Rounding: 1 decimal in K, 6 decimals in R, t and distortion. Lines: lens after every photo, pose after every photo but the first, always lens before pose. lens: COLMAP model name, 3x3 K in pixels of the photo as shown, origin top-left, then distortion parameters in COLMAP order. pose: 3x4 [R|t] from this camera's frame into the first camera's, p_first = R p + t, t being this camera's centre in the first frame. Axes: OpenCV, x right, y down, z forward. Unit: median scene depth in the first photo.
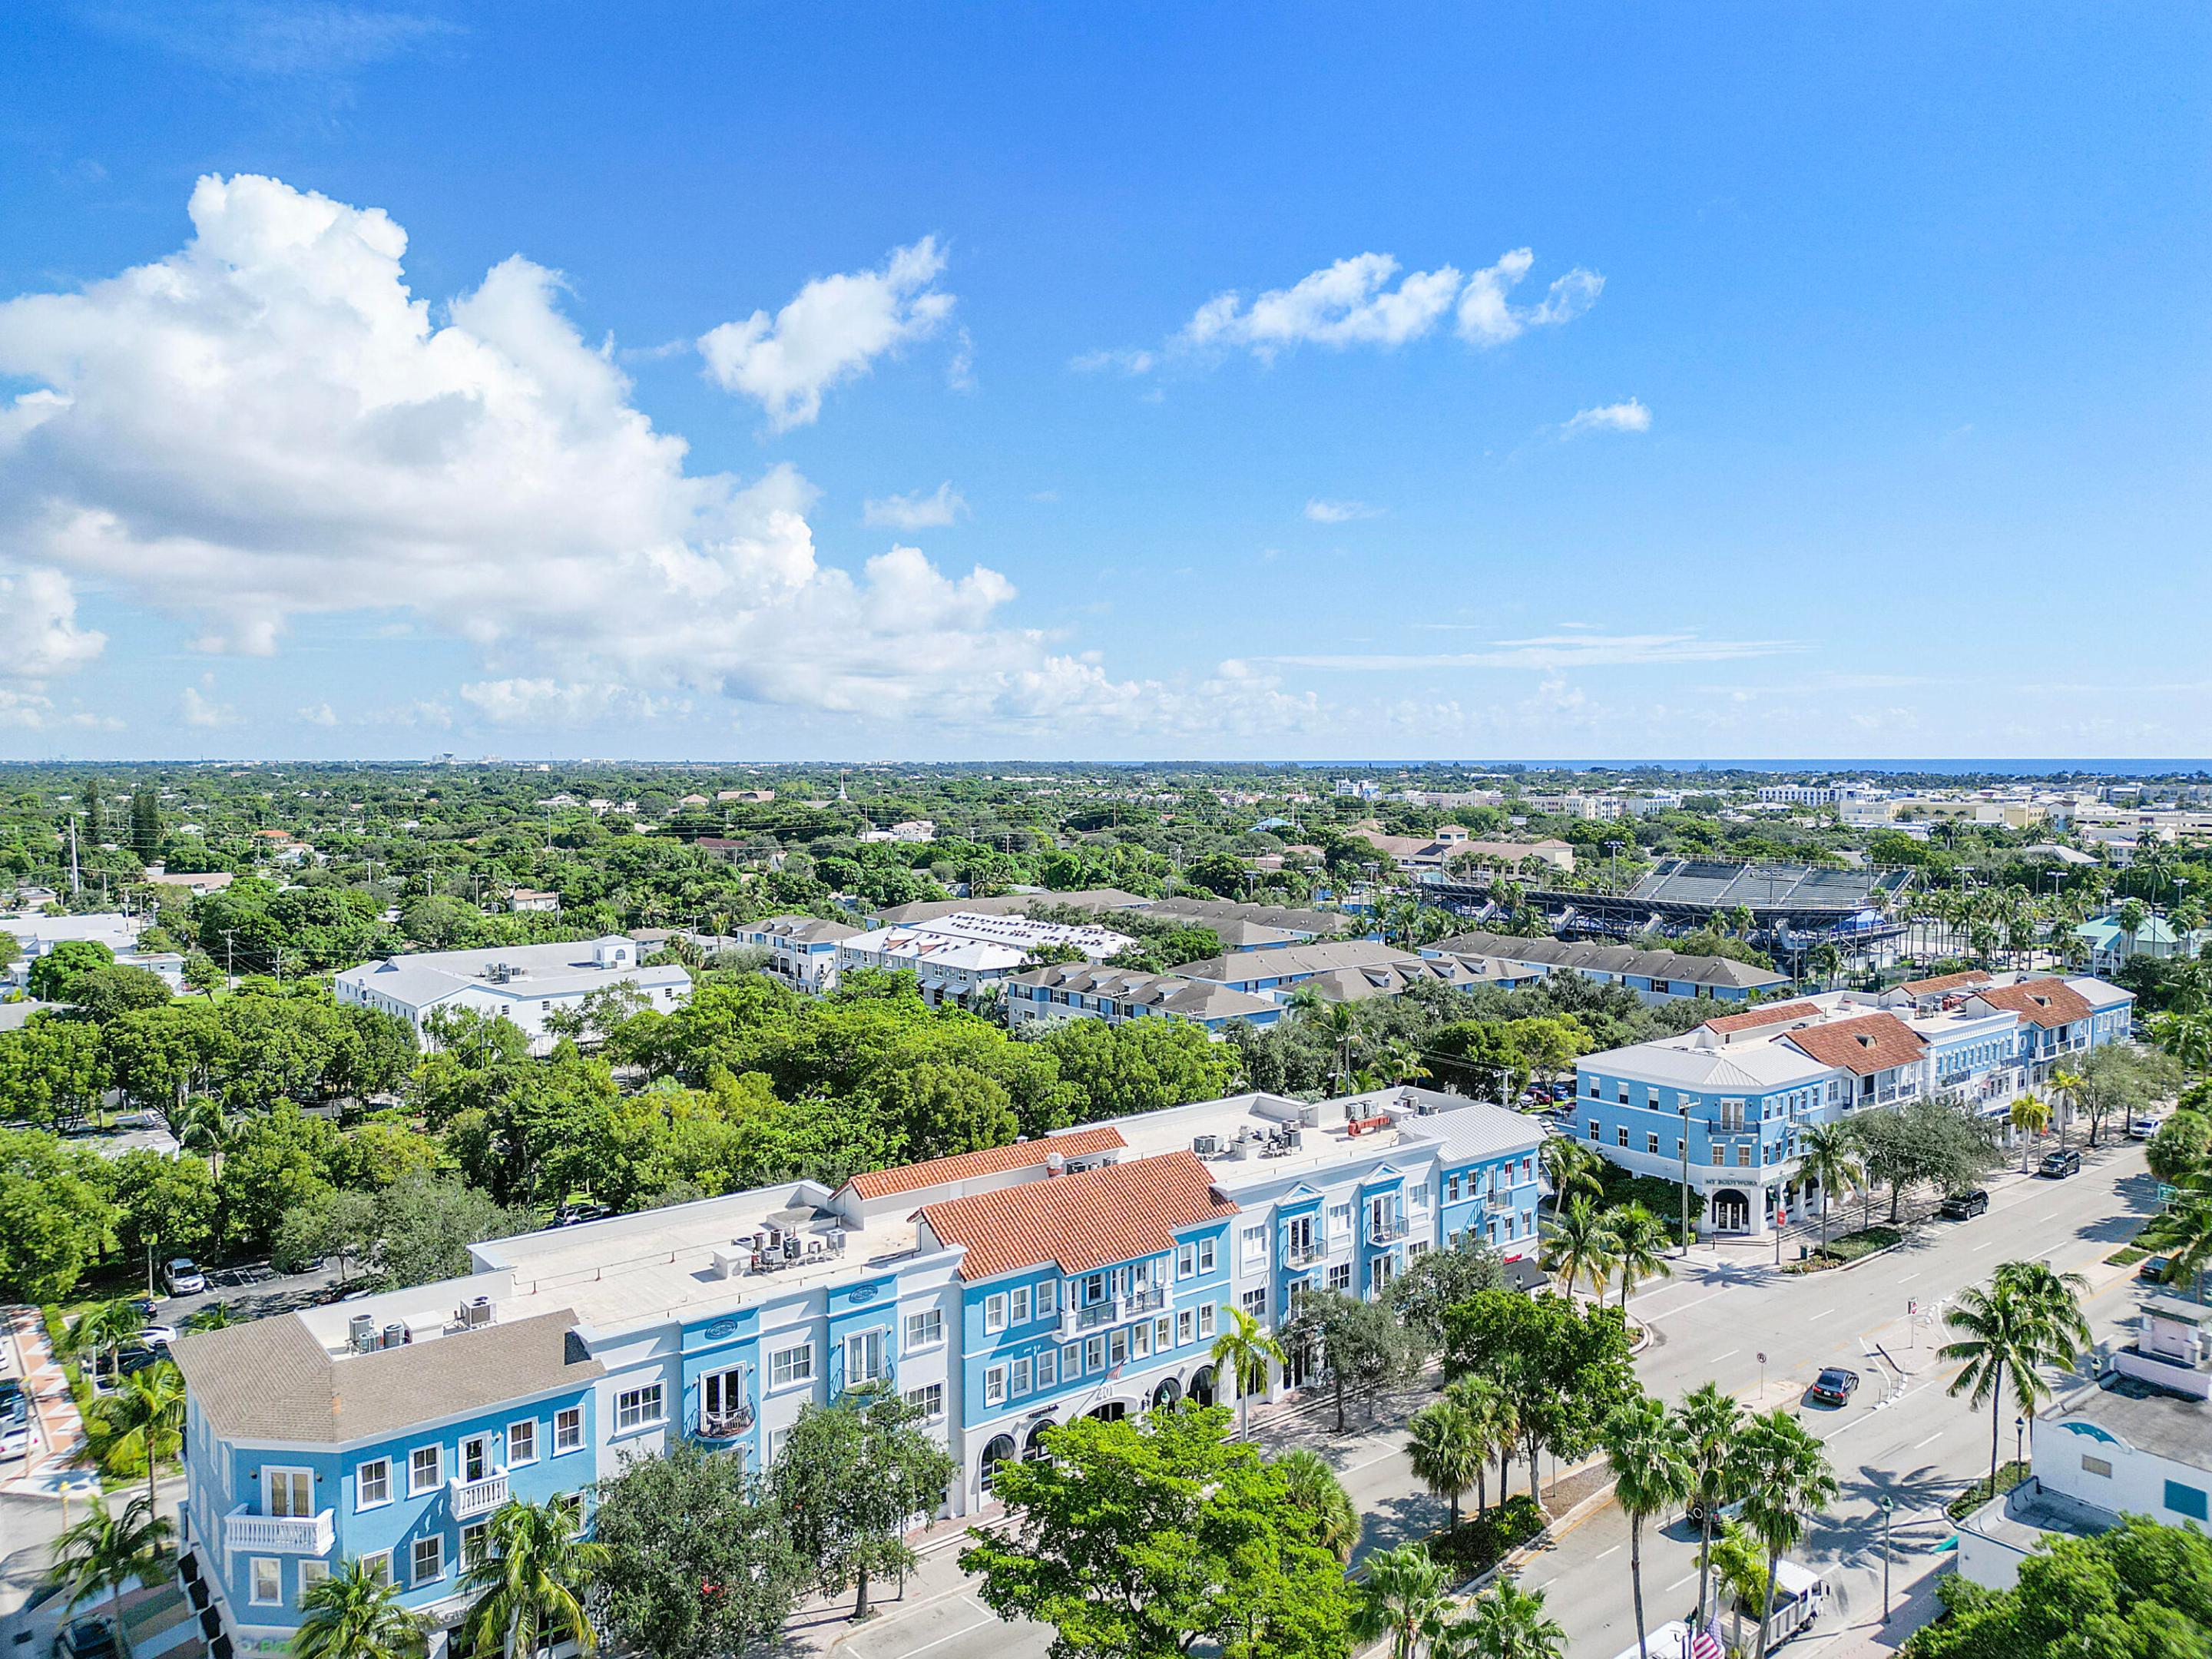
lens RADIAL K [[1560.9, 0, 1107.3], [0, 1560.9, 822.1], [0, 0, 1]] dist [0.062115, -0.048731]
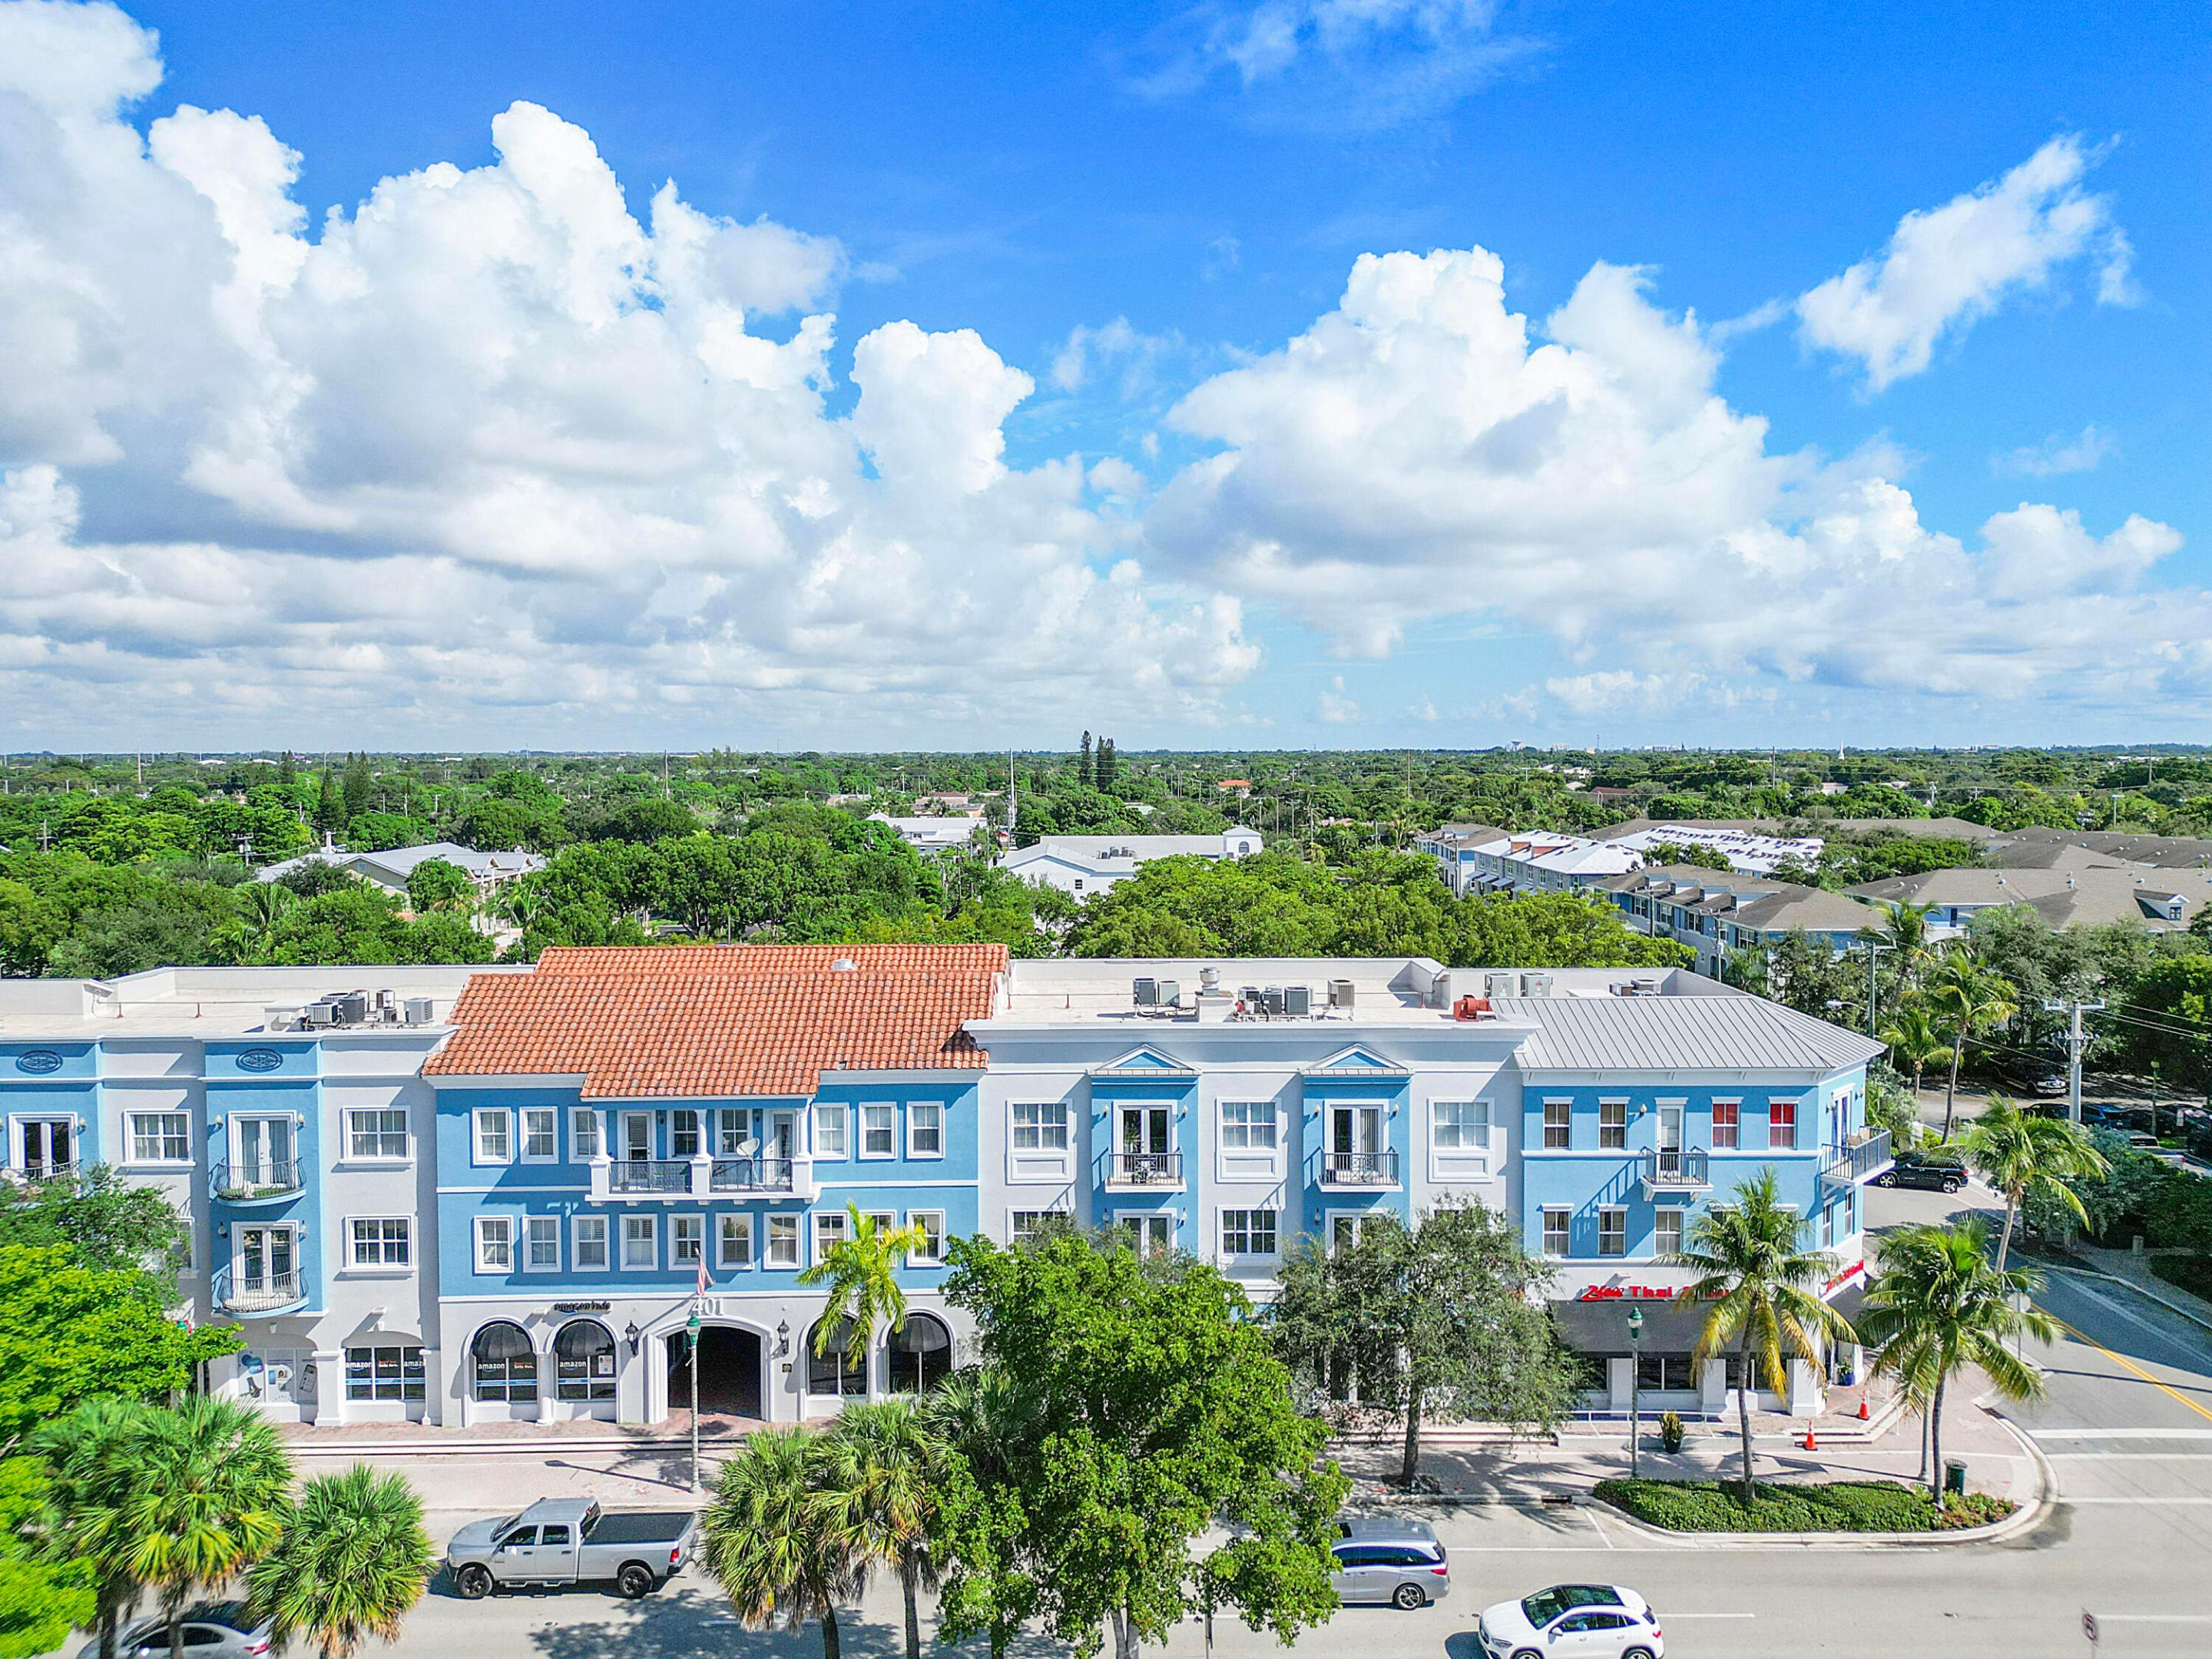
lens RADIAL K [[1560.9, 0, 1100.0], [0, 1560.9, 810.2], [0, 0, 1]] dist [0.062115, -0.048731]
pose [[0.793219, 0.025682, -0.608395, 0.438018], [-0.025698, 0.999632, 0.008693, 0.135166], [0.608394, 0.008739, 0.793587, 0.518733]]
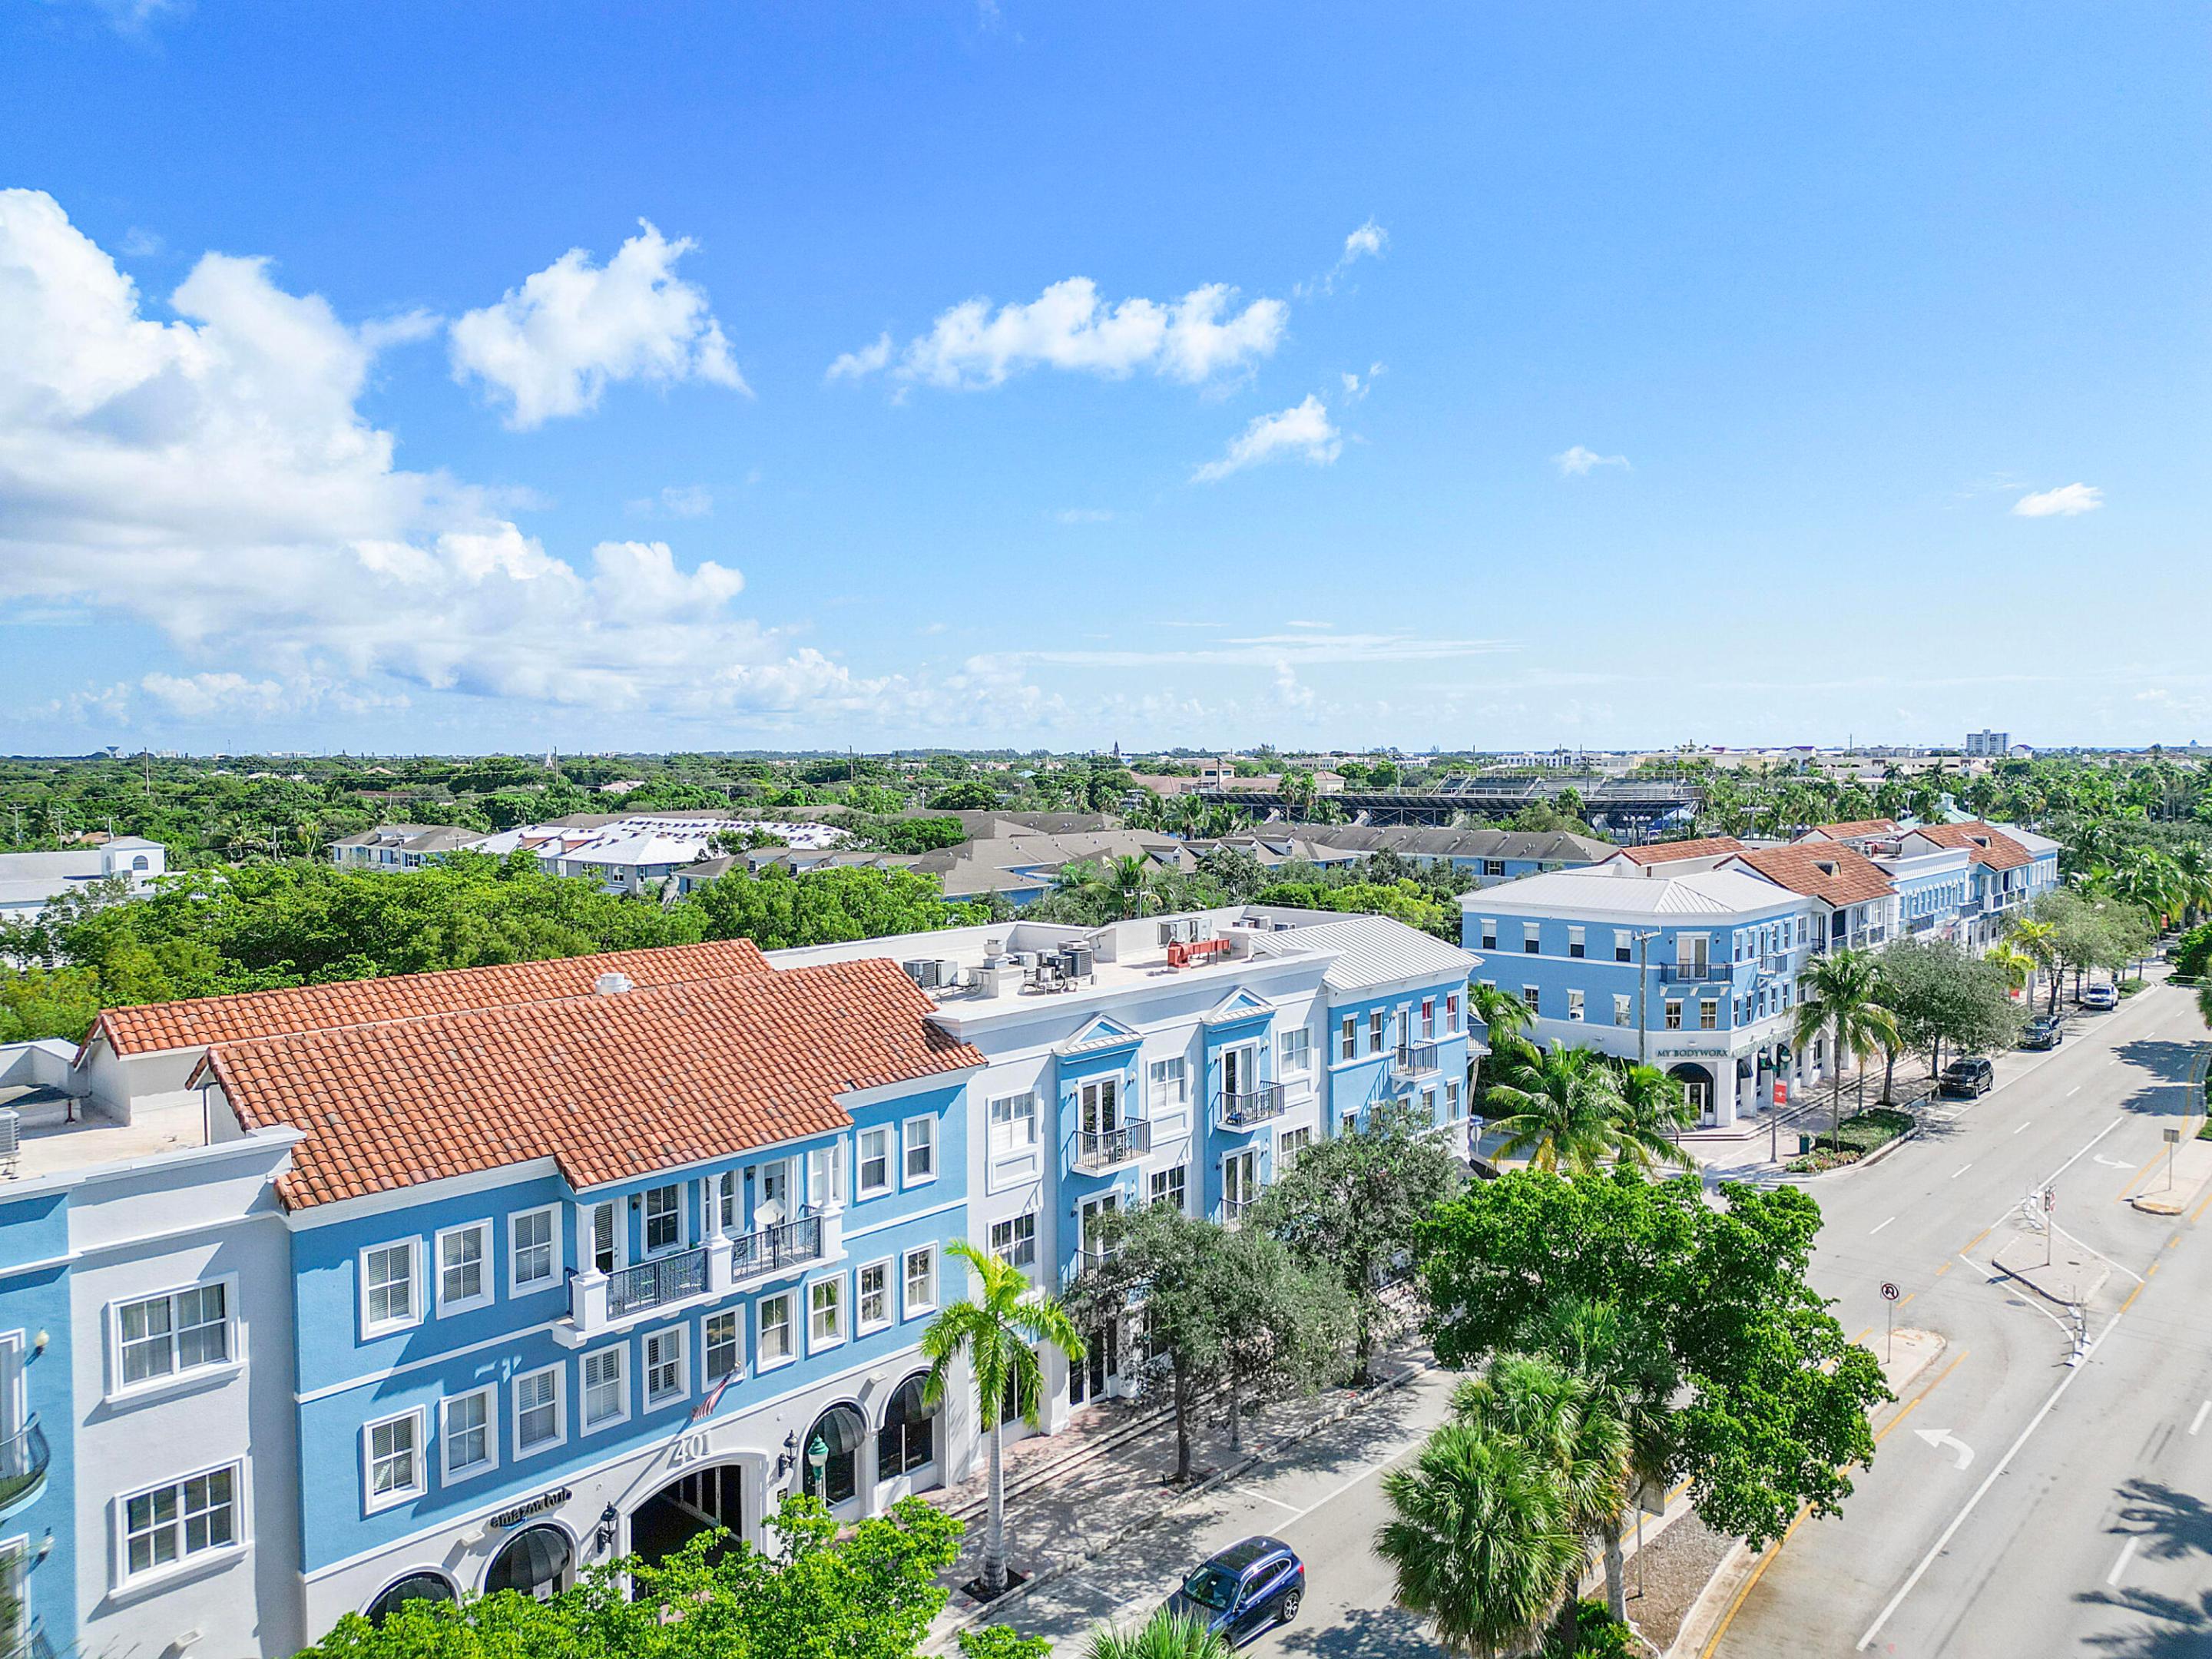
lens RADIAL K [[1560.9, 0, 1105.9], [0, 1560.9, 824.6], [0, 0, 1]] dist [0.062115, -0.048731]
pose [[0.987170, -0.010820, 0.159305, 0.040744], [0.010146, 0.999936, 0.005046, 0.157712], [-0.159349, -0.003365, 0.987217, 0.461909]]
